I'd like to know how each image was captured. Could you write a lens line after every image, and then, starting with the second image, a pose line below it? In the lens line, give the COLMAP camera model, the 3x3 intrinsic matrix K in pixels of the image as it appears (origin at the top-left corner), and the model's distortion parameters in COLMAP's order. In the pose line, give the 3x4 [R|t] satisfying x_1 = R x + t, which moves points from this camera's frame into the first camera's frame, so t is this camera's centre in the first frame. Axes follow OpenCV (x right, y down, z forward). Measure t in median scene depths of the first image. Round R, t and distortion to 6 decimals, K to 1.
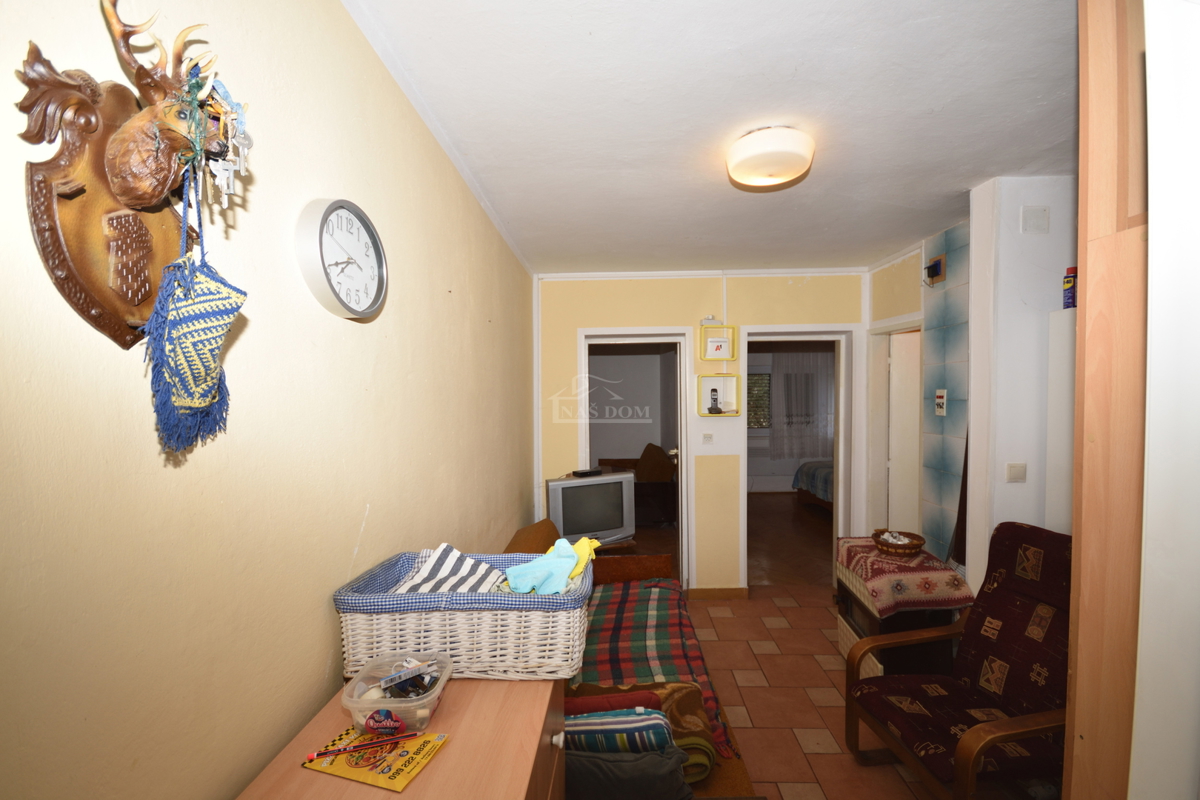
lens RADIAL K [[536.3, 0, 602.5], [0, 536.3, 400.3], [0, 0, 1]] dist [-0.005172, -0.000835]
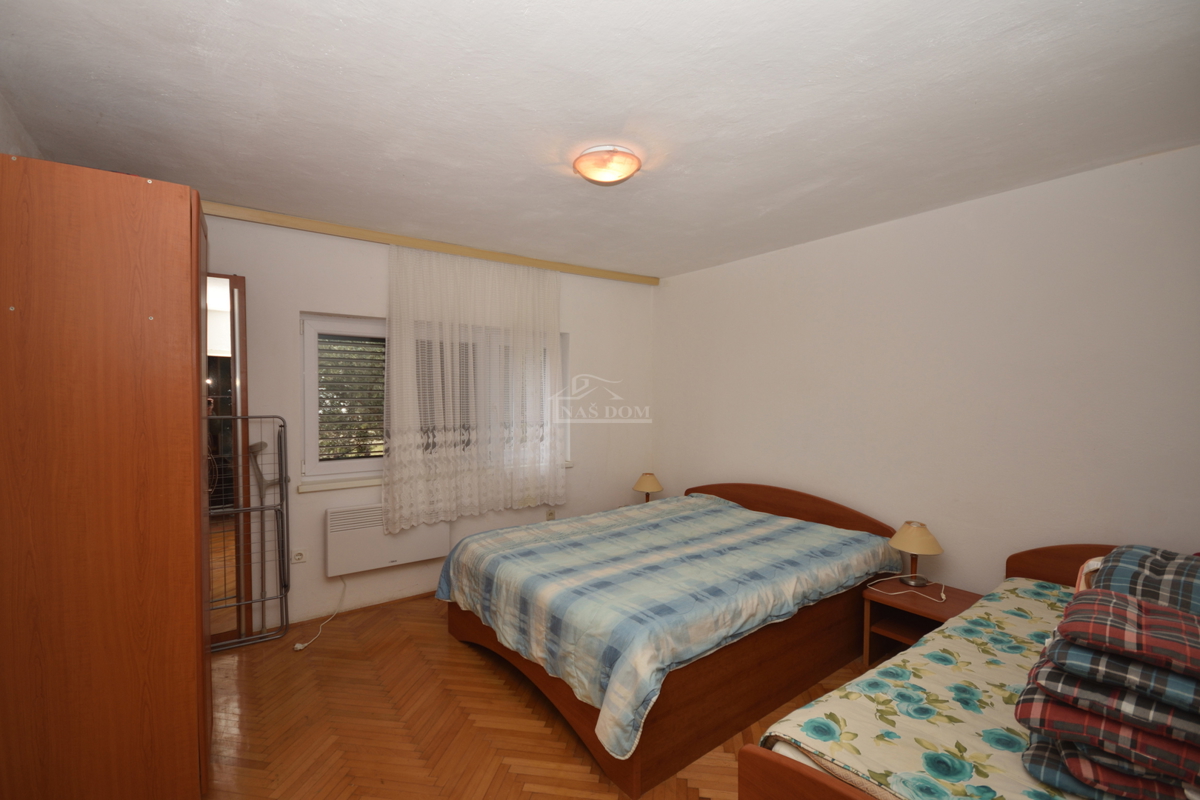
lens RADIAL K [[536.3, 0, 603.0], [0, 536.3, 404.5], [0, 0, 1]] dist [-0.005172, -0.000835]
pose [[0.806760, 0.000846, 0.590878, 0.199270], [0.020757, 0.999341, -0.029771, 0.024123], [-0.590514, 0.036282, 0.806211, 0.543679]]
